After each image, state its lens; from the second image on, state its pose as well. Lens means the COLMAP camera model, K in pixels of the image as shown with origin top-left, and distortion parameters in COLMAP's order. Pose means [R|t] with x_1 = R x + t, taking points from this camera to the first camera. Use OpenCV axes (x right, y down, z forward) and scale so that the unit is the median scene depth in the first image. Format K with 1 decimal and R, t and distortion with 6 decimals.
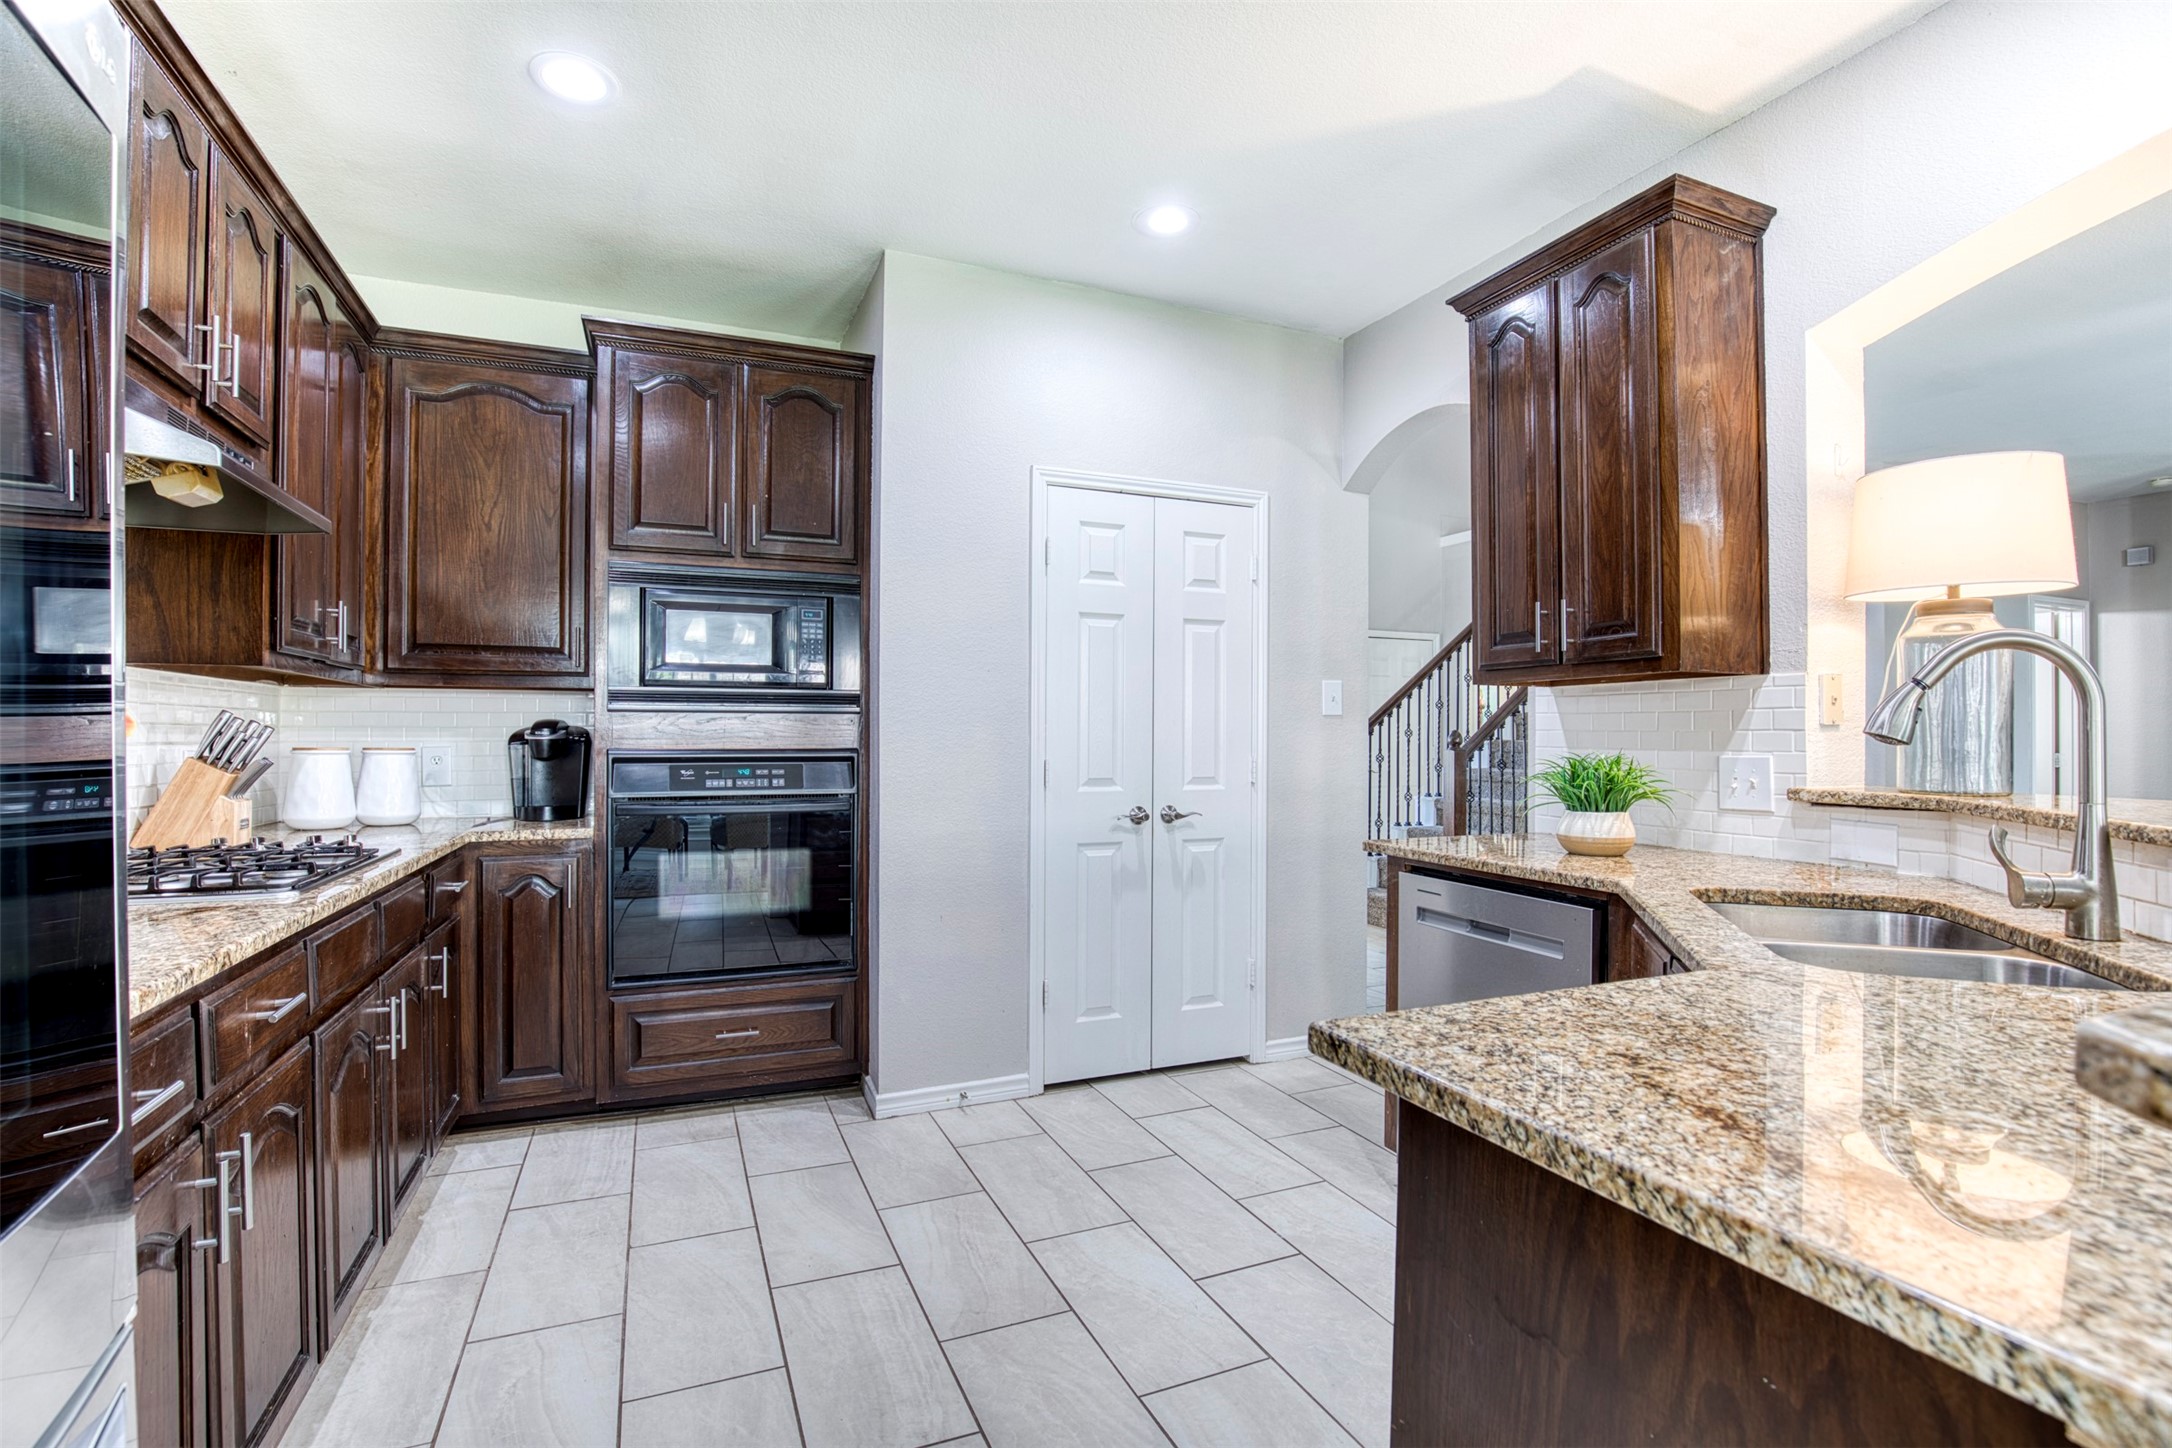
lens RADIAL K [[996.3, 0, 1081.8], [0, 996.3, 727.6], [0, 0, 1]] dist [-0.026326, 0.002772]
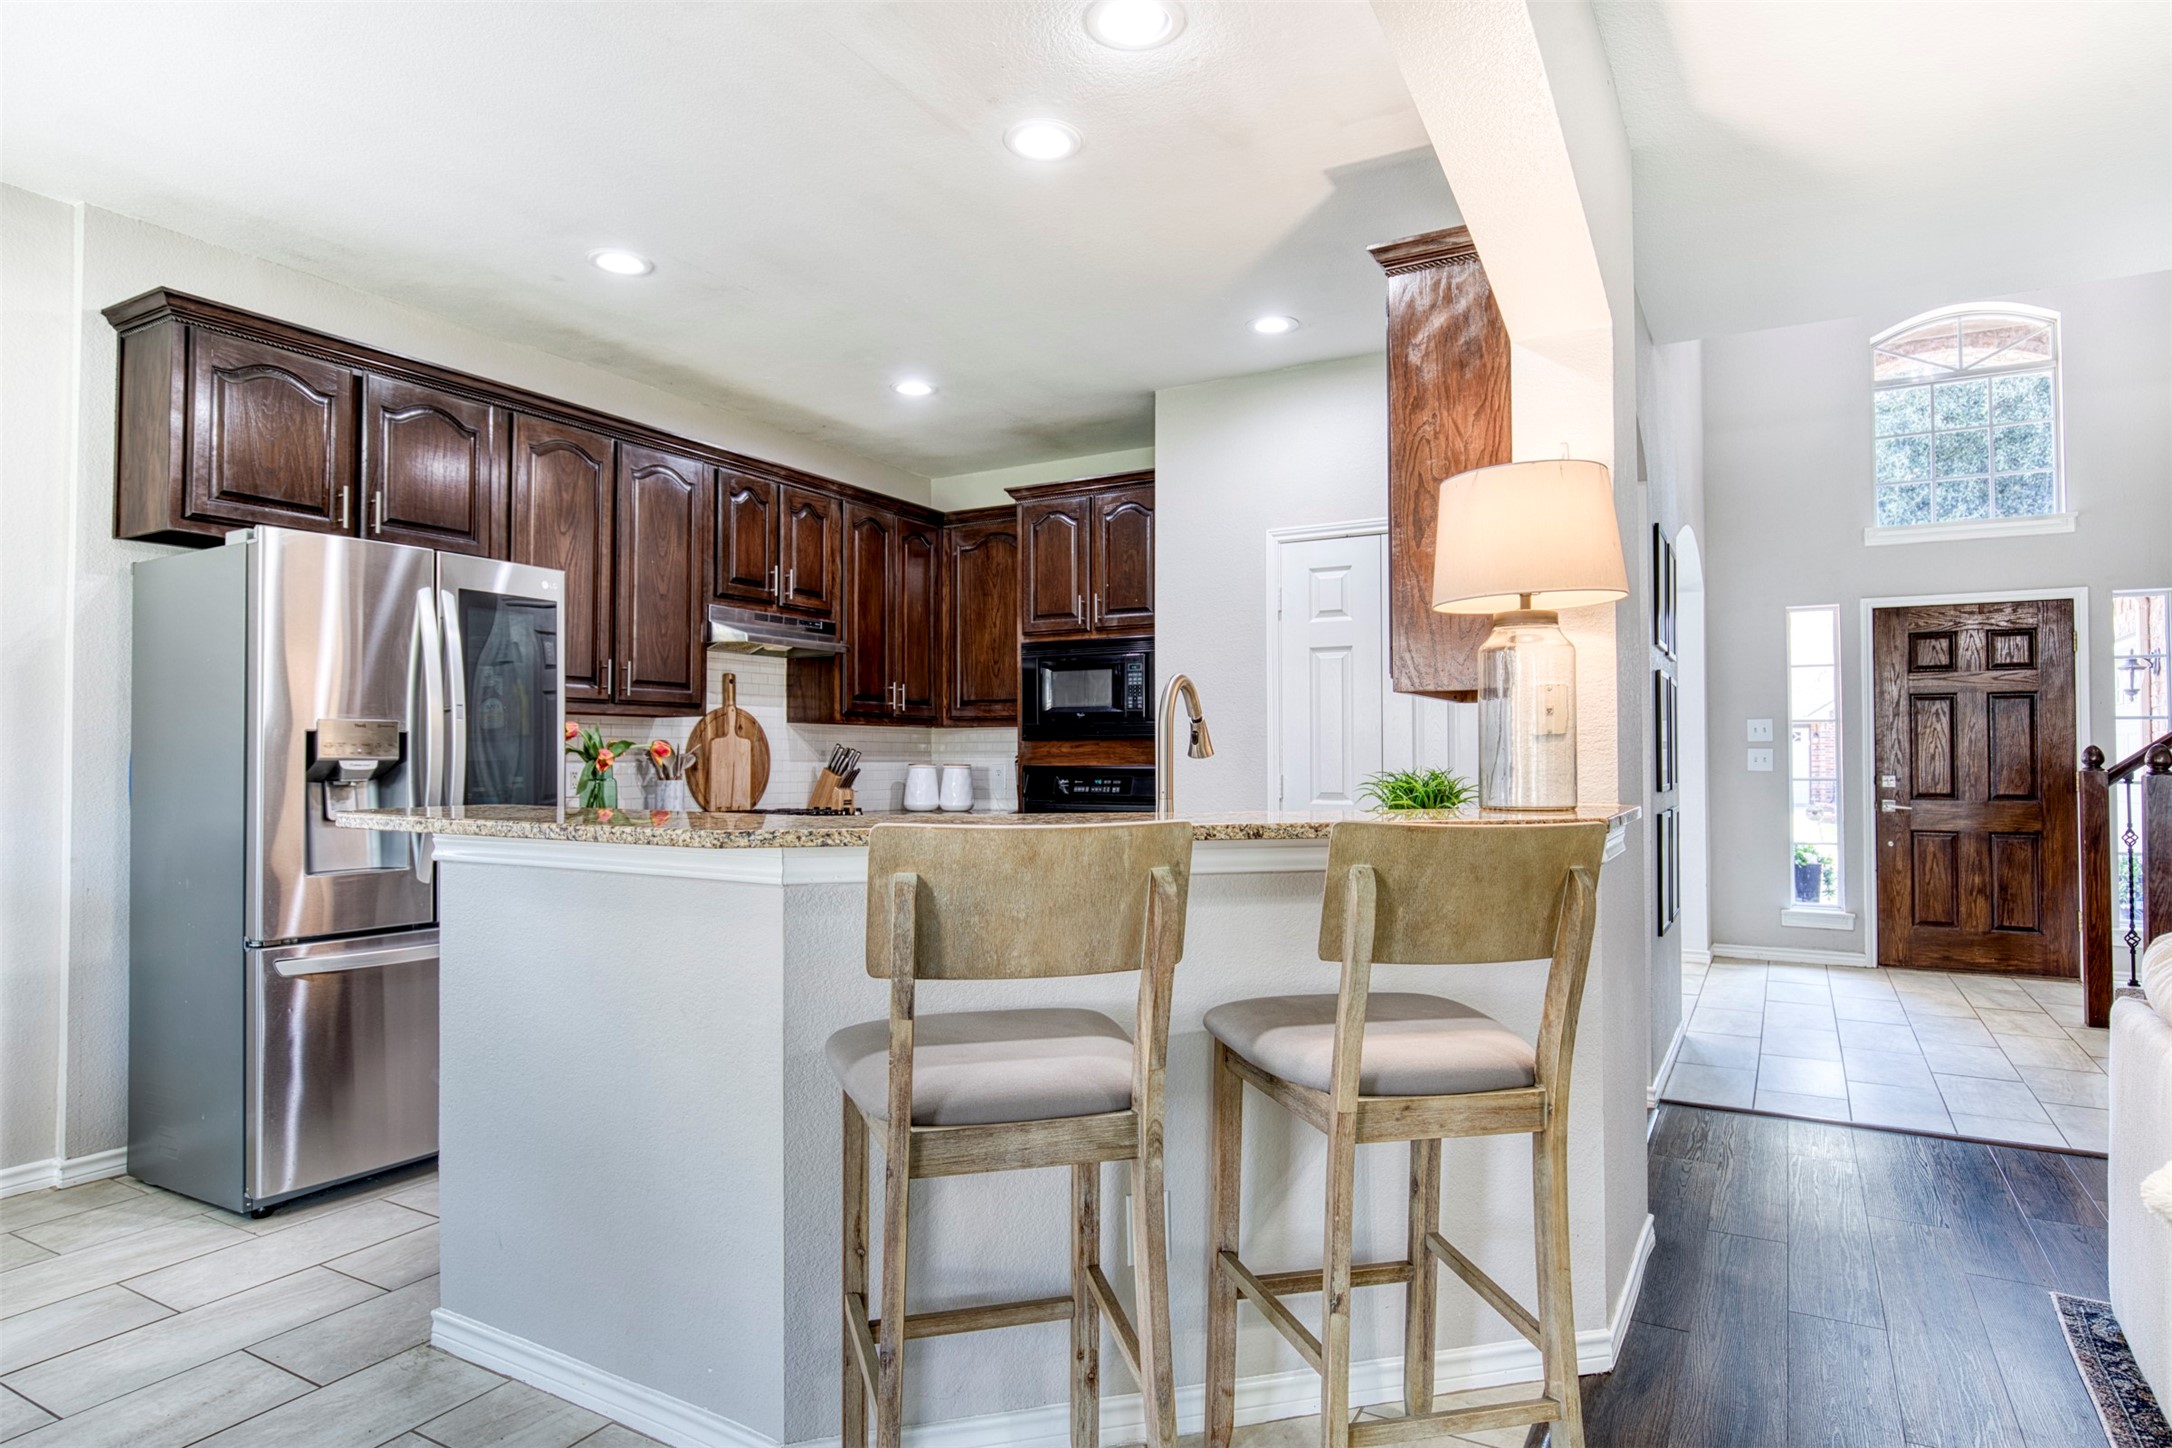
lens RADIAL K [[1219.8, 0, 1088.1], [0, 1219.8, 726.7], [0, 0, 1]] dist [-0.017869, 0.000447]
pose [[0.603467, -0.023751, -0.797034, 1.040494], [0.008326, 0.999689, -0.023487, 0.006542], [0.797345, 0.007537, 0.603477, -0.058469]]
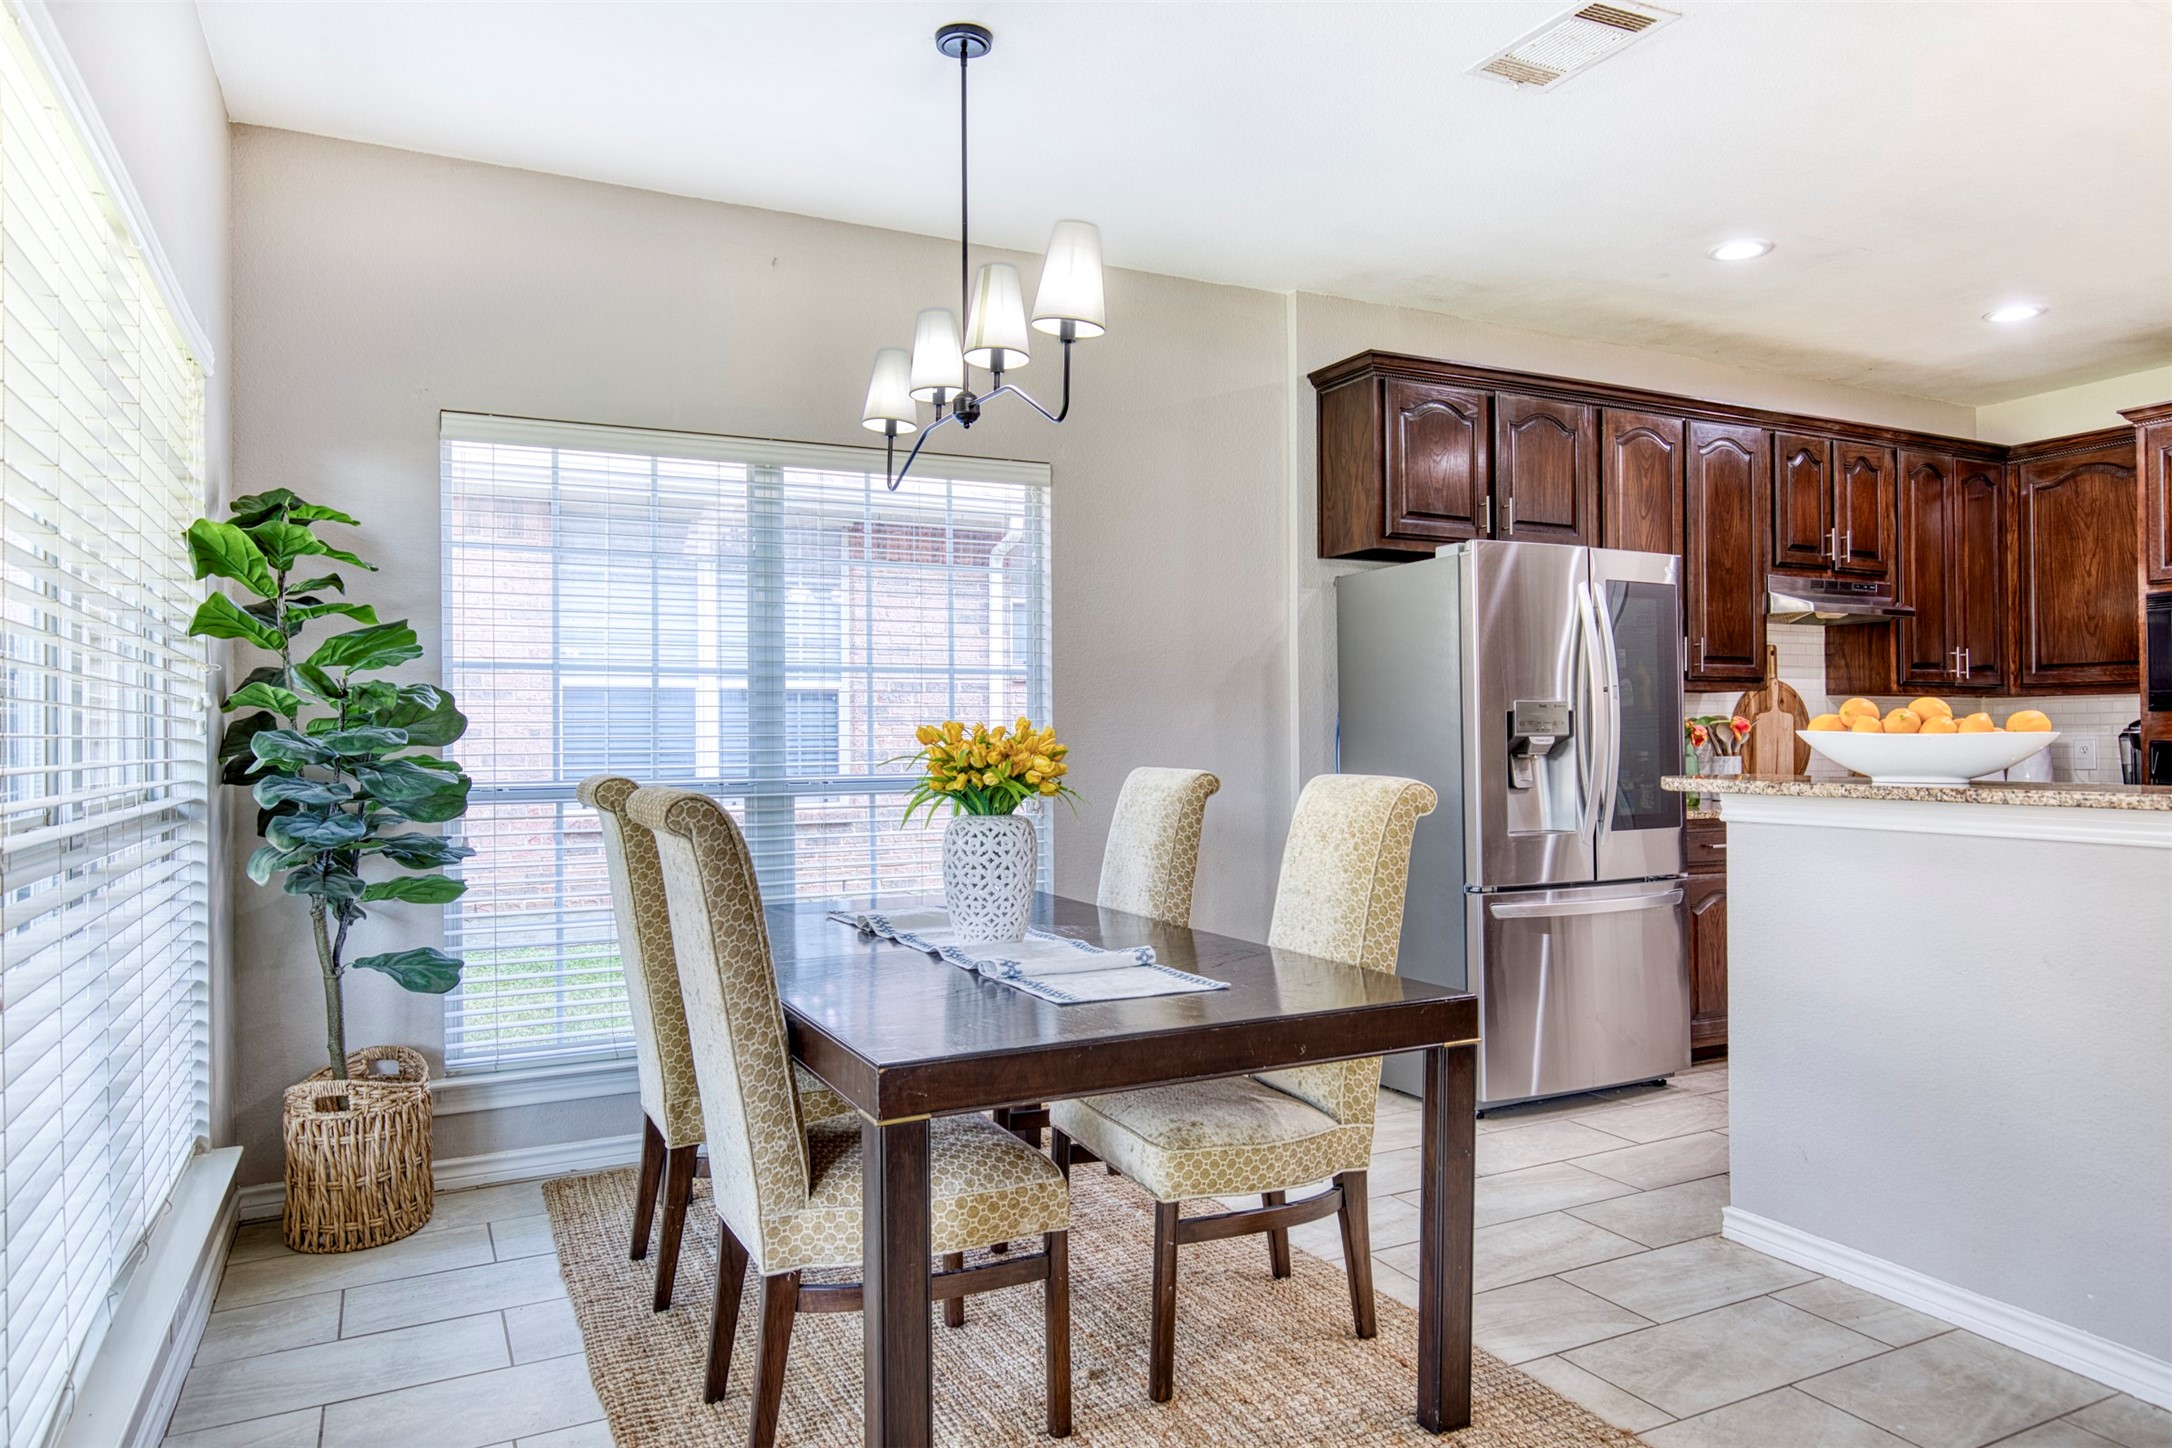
lens RADIAL K [[1374.1, 0, 1080.3], [0, 1374.1, 724.7], [0, 0, 1]] dist [-0.004671, 0.002916]
pose [[0.054499, -0.012156, -0.998440, 1.163110], [0.012121, 0.999860, -0.011512, 0.004416], [0.998440, -0.011475, 0.054639, -0.457363]]
